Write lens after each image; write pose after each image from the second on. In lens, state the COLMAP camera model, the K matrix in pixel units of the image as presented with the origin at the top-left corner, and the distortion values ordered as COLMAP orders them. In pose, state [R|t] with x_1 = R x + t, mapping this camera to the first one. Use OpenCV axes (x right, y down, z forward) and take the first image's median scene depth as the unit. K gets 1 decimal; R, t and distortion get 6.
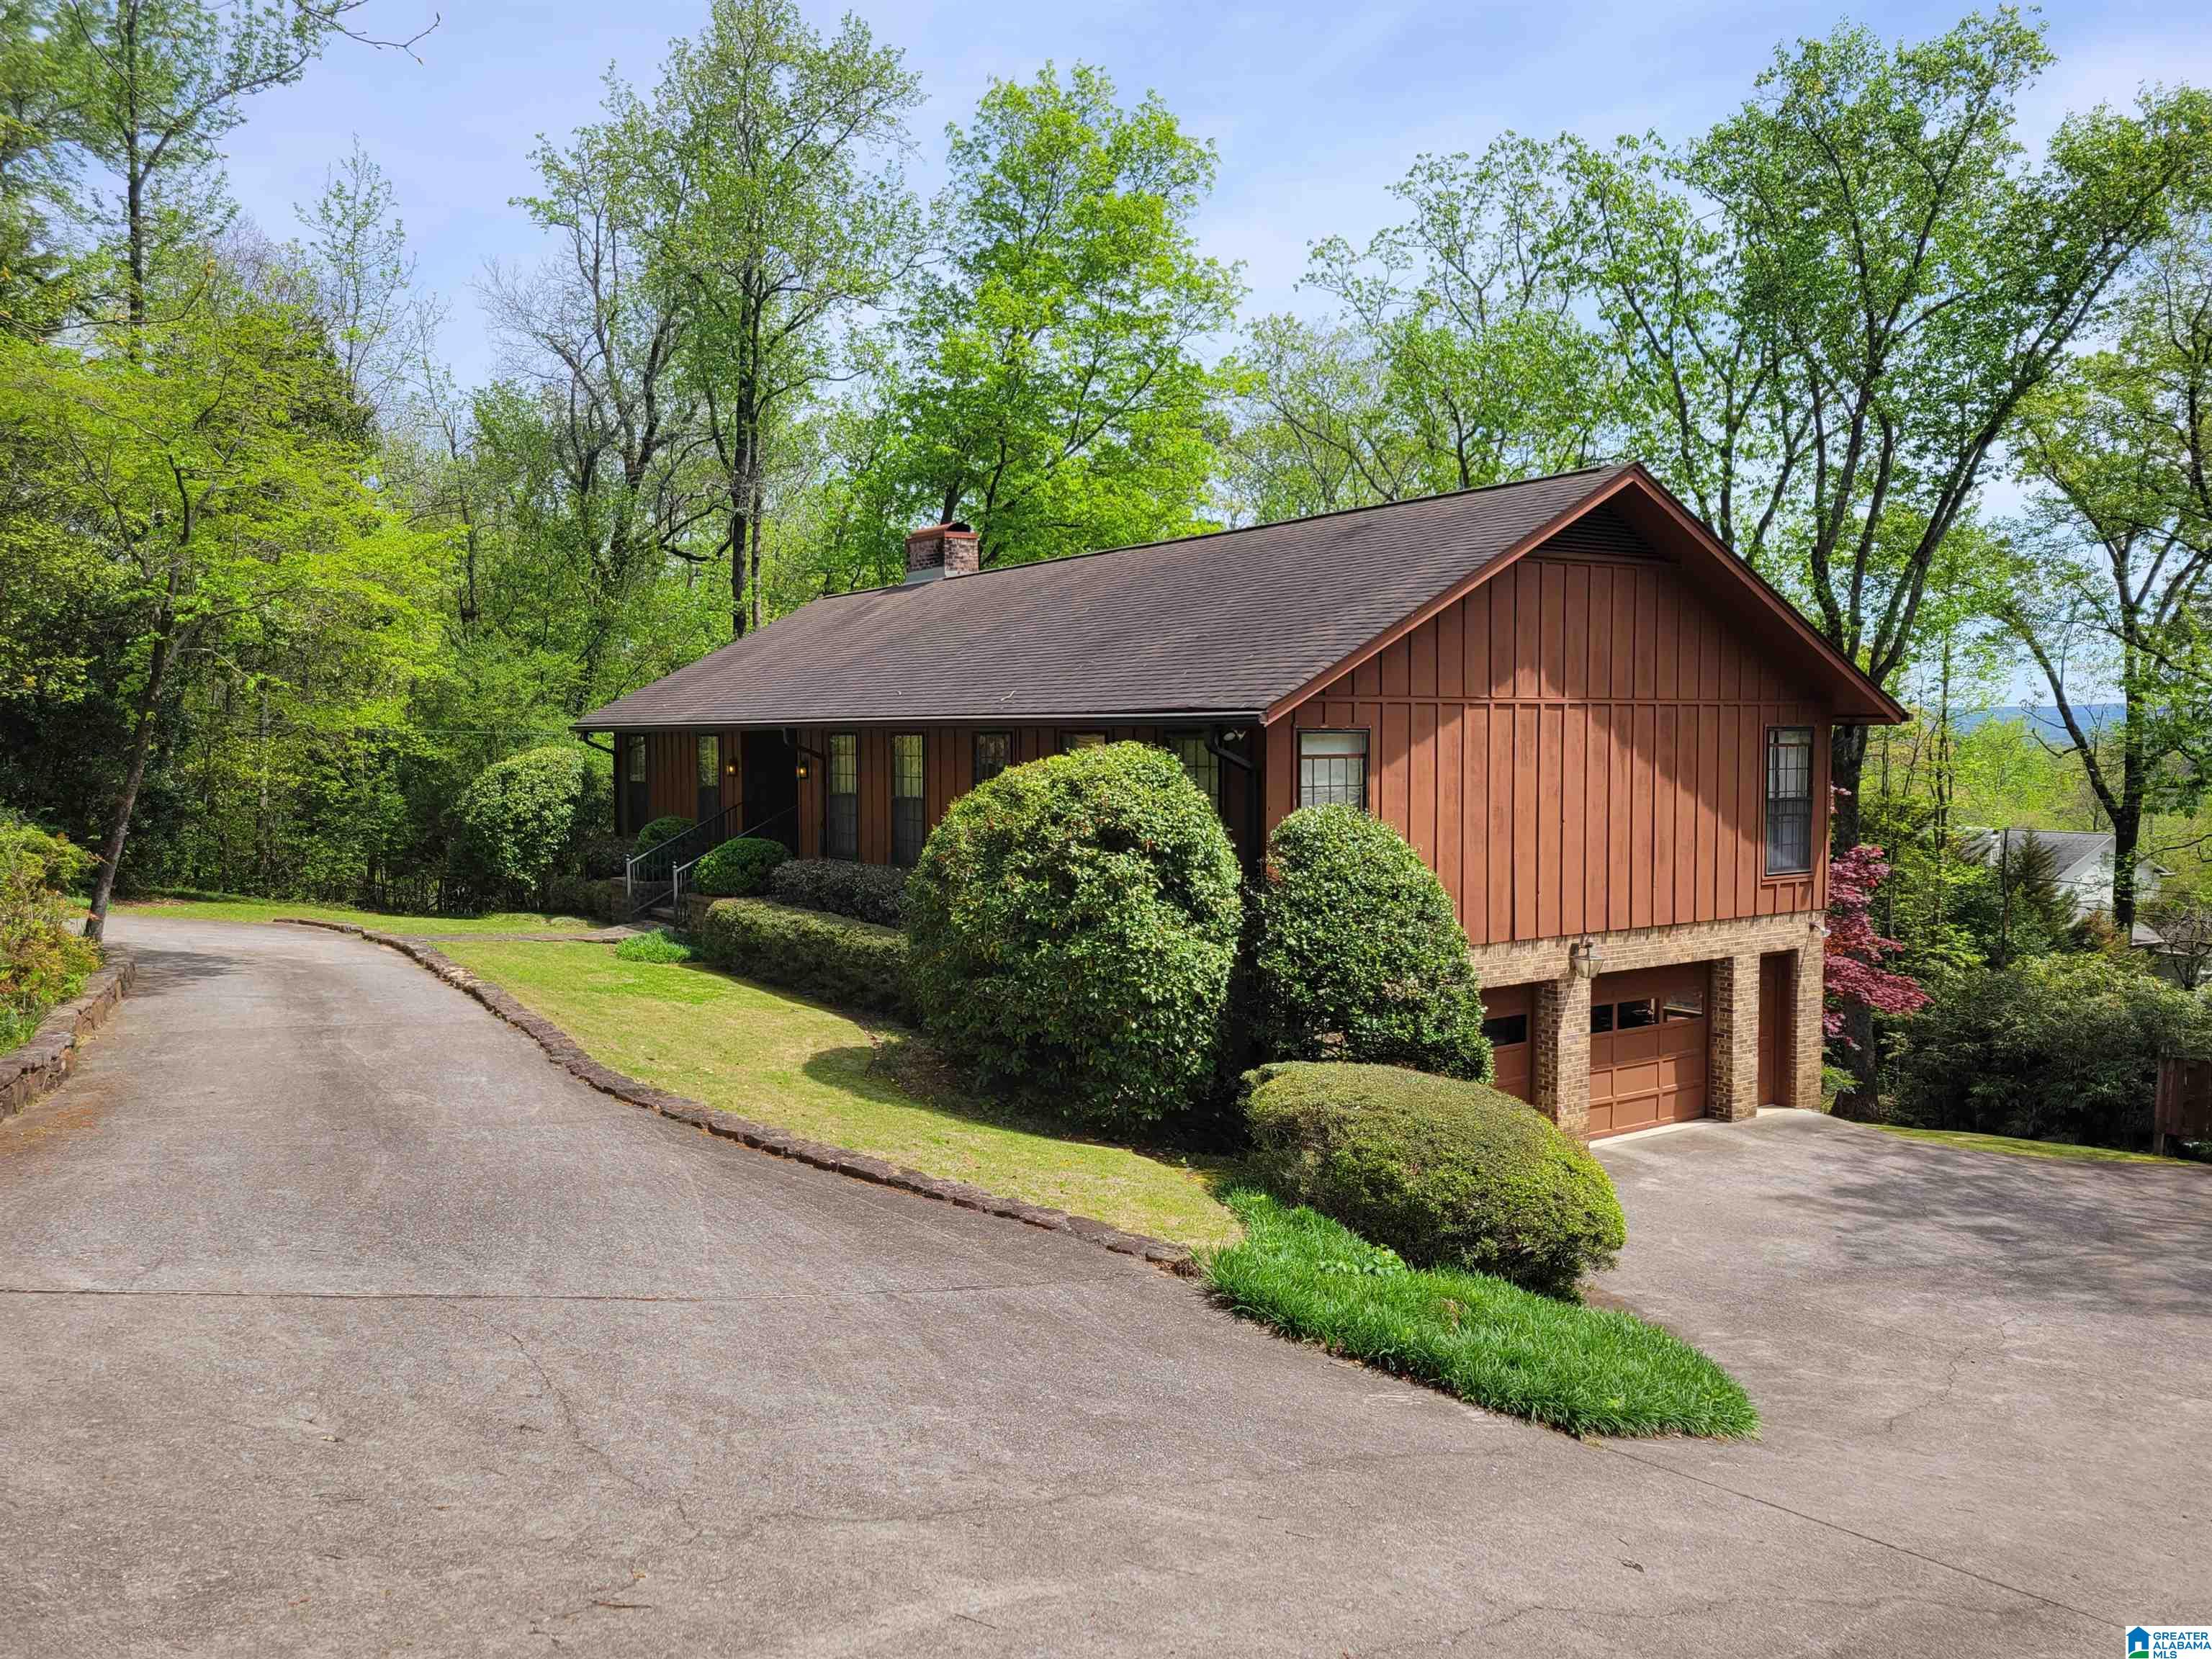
lens RADIAL K [[1771.0, 0, 1106.0], [0, 1771.0, 829.5], [0, 0, 1]] dist [0.061778, -0.017868]
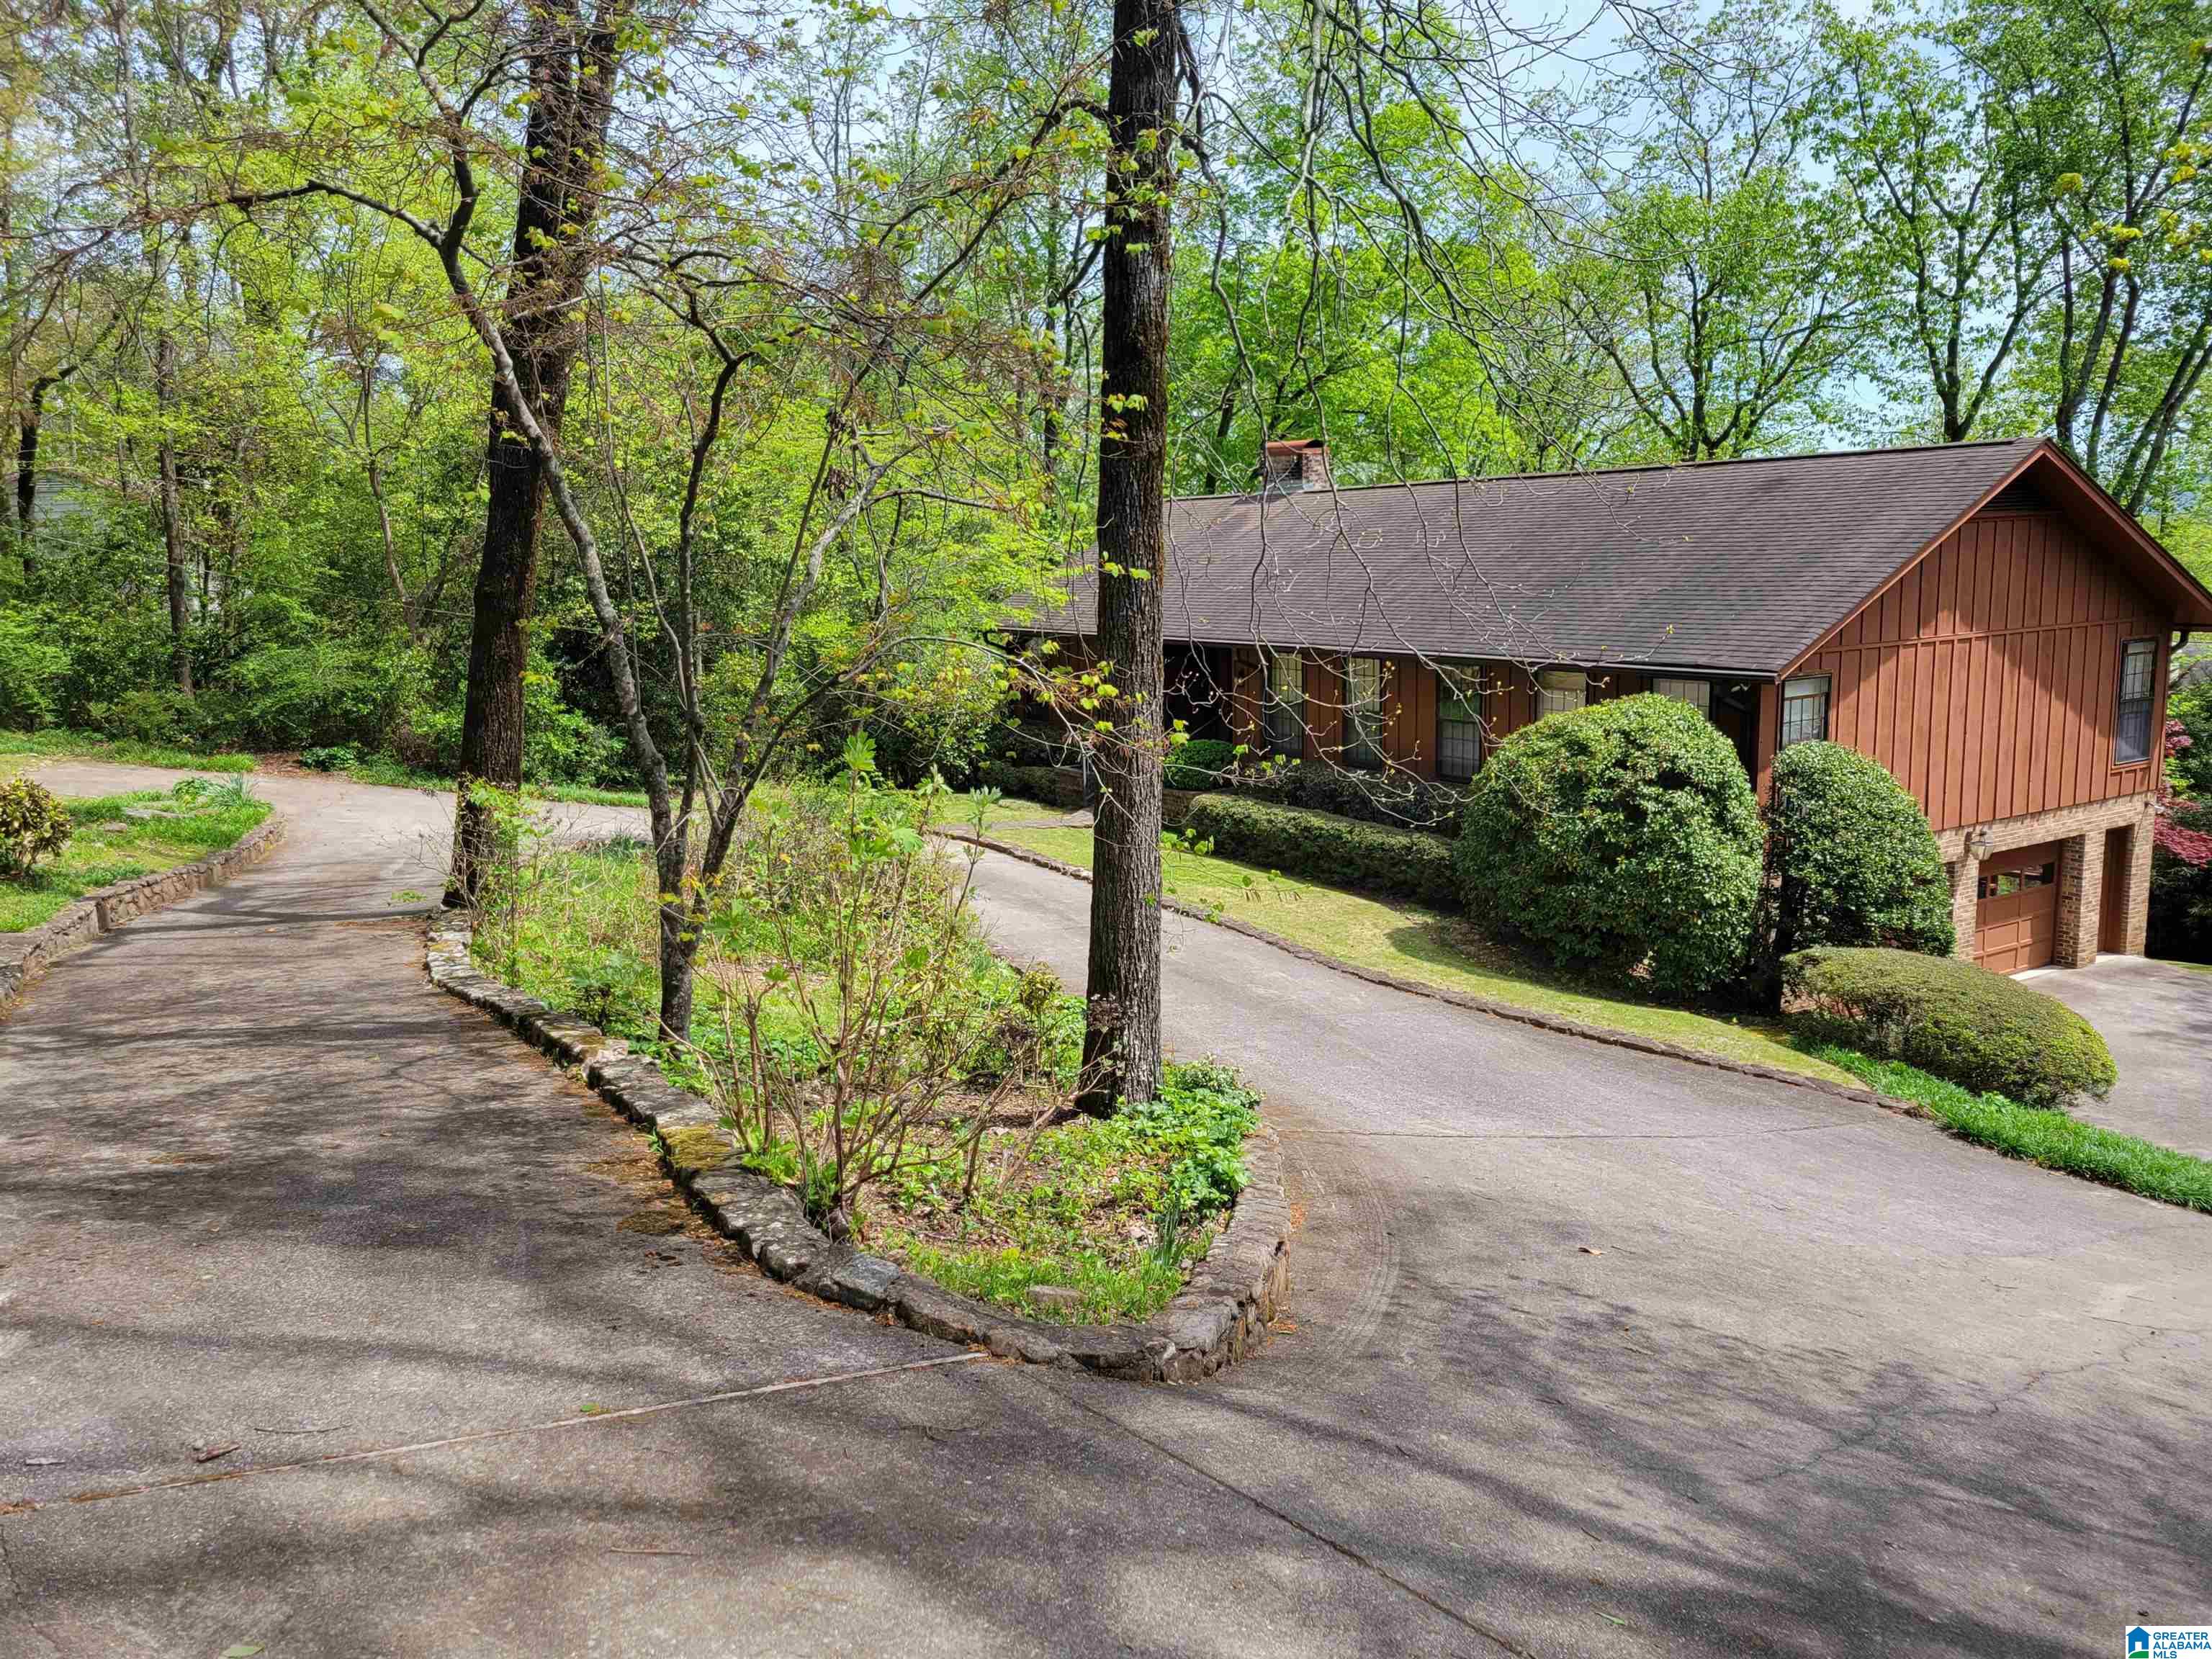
lens RADIAL K [[1771.0, 0, 1106.0], [0, 1771.0, 829.5], [0, 0, 1]] dist [0.061778, -0.017868]
pose [[0.998572, -0.017521, -0.050467, -0.312413], [0.022896, 0.993889, 0.107984, -0.098567], [0.048267, -0.108985, 0.992871, -0.300096]]
